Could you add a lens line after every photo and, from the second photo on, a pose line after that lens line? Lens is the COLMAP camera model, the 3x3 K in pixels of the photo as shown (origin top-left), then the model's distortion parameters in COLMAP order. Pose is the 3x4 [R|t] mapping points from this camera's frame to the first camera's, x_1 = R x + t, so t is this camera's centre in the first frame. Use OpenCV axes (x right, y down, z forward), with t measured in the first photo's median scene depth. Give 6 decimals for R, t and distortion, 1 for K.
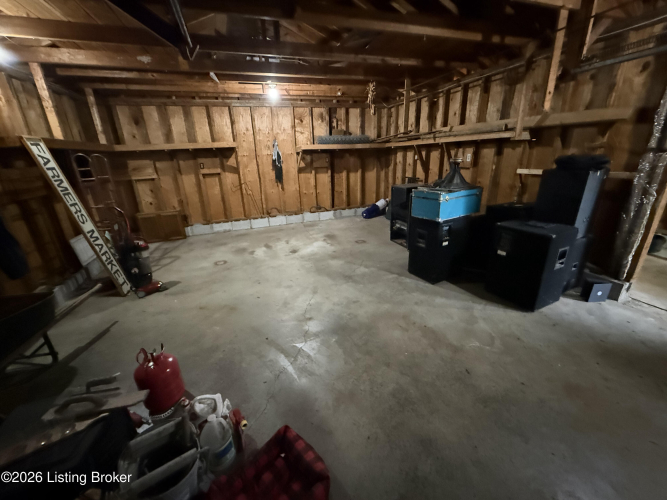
lens RADIAL K [[267.2, 0, 331.5], [0, 267.2, 251.3], [0, 0, 1]] dist [0.002429, 0.000178]
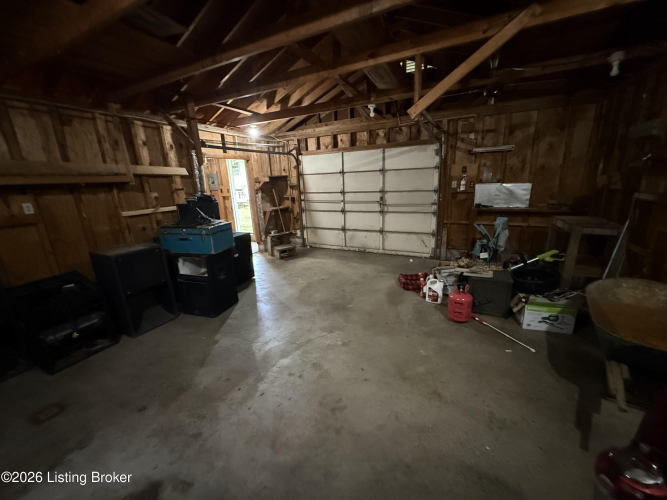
lens RADIAL K [[267.2, 0, 332.9], [0, 267.2, 250.7], [0, 0, 1]] dist [0.002429, 0.000178]
pose [[-0.696120, -0.124922, 0.706974, -0.946373], [0.304329, 0.840546, 0.448180, -0.621935], [-0.650232, 0.527140, -0.547104, 1.742985]]
